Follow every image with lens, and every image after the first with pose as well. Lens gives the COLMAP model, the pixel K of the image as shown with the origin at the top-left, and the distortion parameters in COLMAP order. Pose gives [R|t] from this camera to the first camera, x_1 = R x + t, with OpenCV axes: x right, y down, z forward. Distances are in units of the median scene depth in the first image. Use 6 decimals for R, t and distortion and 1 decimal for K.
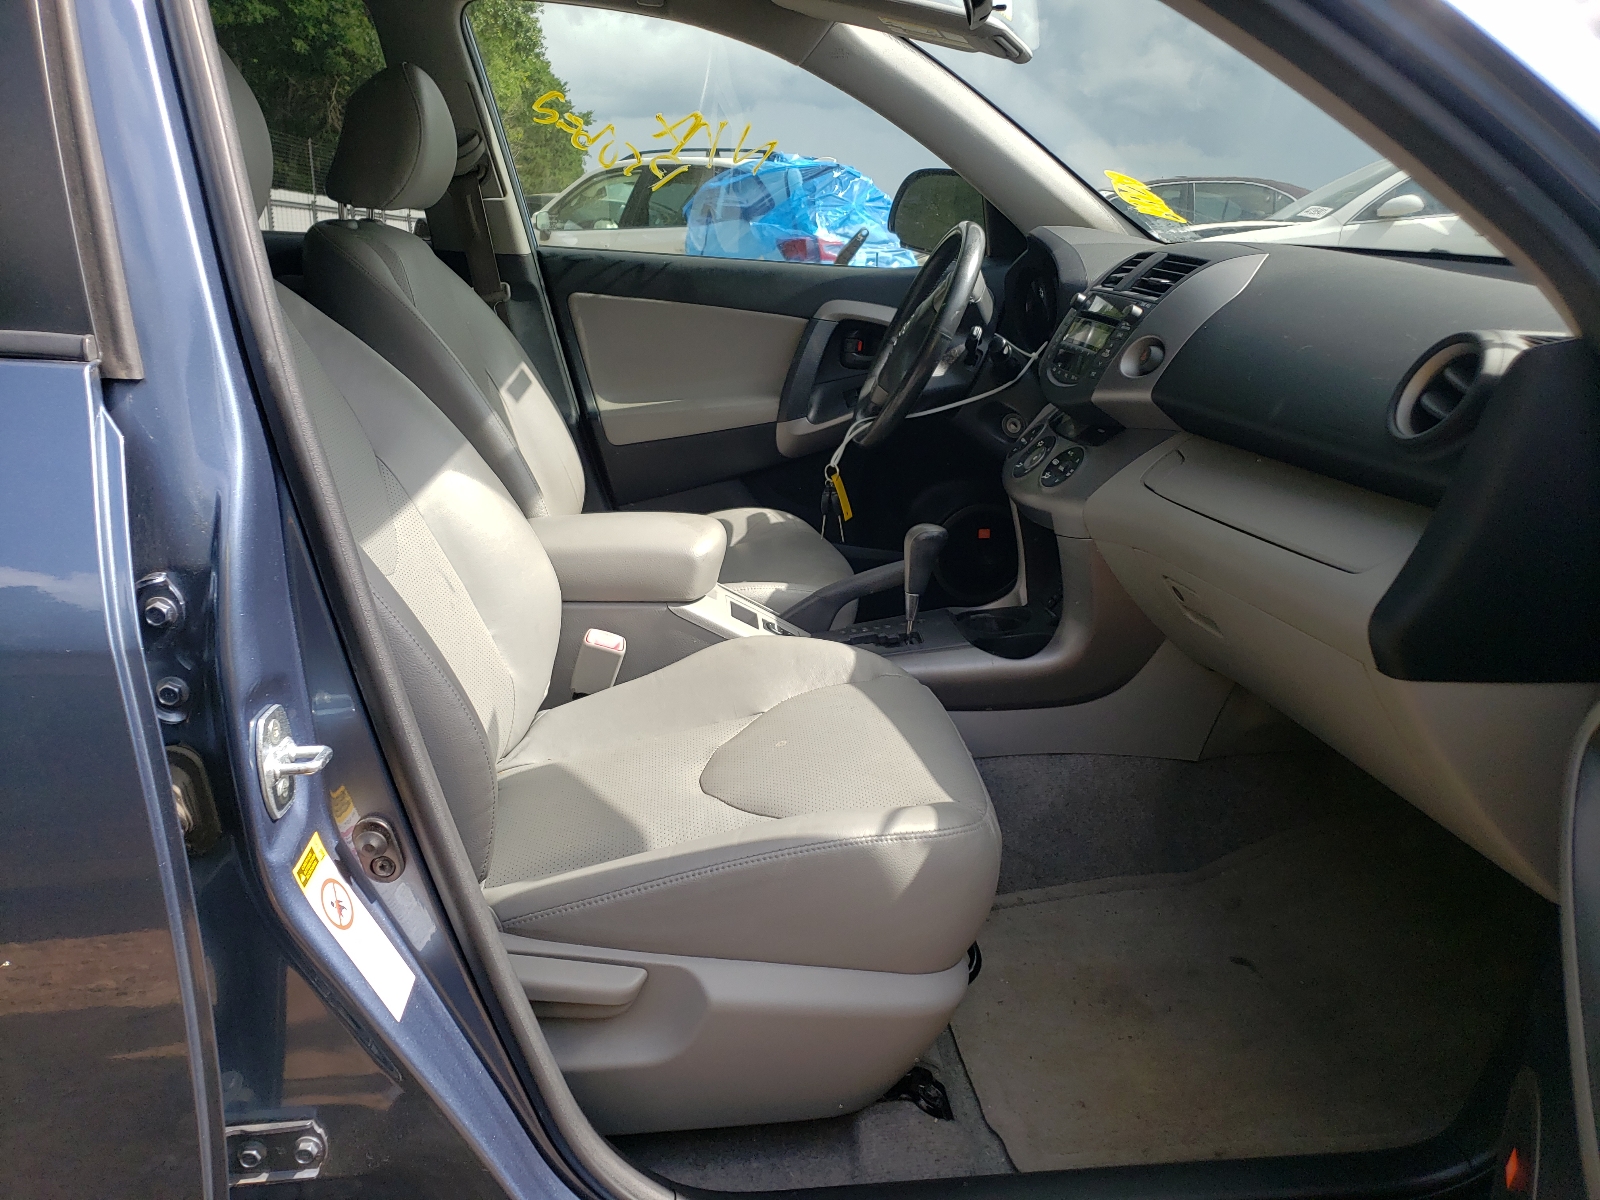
lens RADIAL K [[1274.4, 0, 800.2], [0, 1274.4, 553.6], [0, 0, 1]] dist [0.045728, -0.004200]
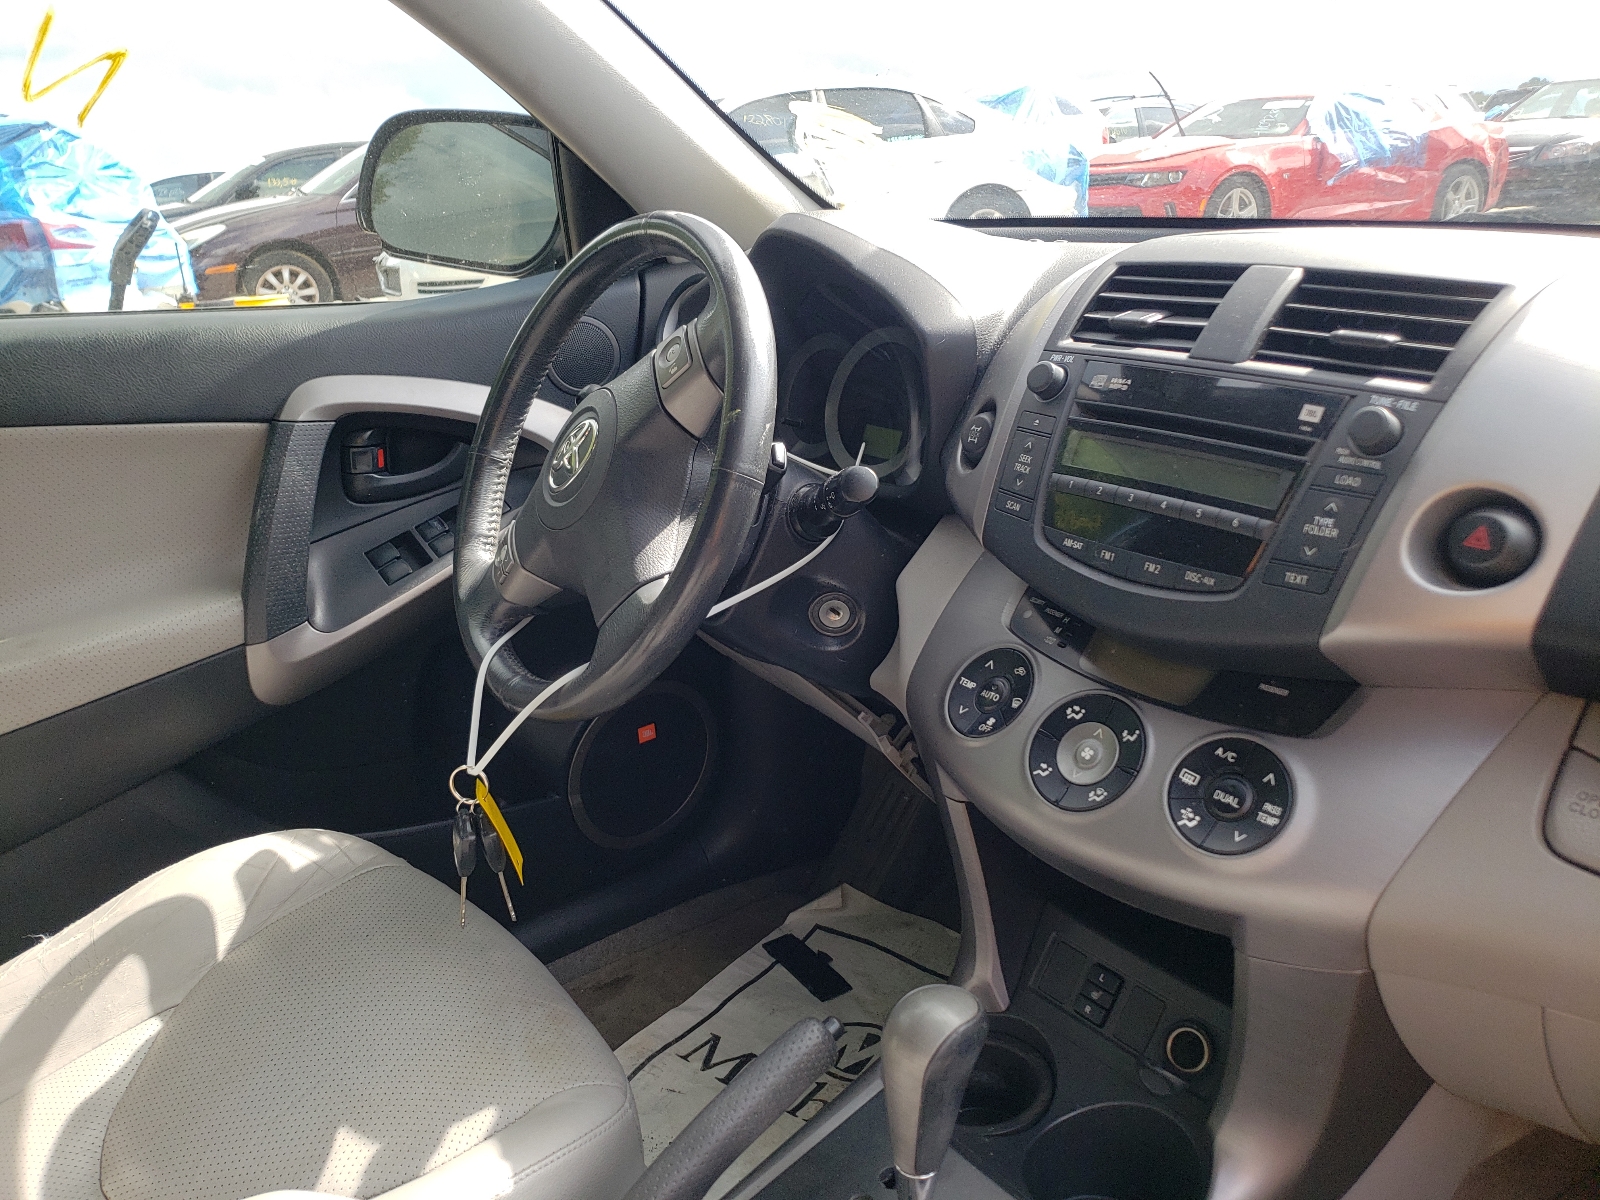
lens RADIAL K [[1274.4, 0, 800.2], [0, 1274.4, 553.6], [0, 0, 1]] dist [0.045728, -0.004200]
pose [[0.850828, -0.194901, 0.487960, -0.070821], [0.179548, 0.980604, 0.078606, -0.137905], [-0.493816, 0.020732, 0.869319, 0.472964]]
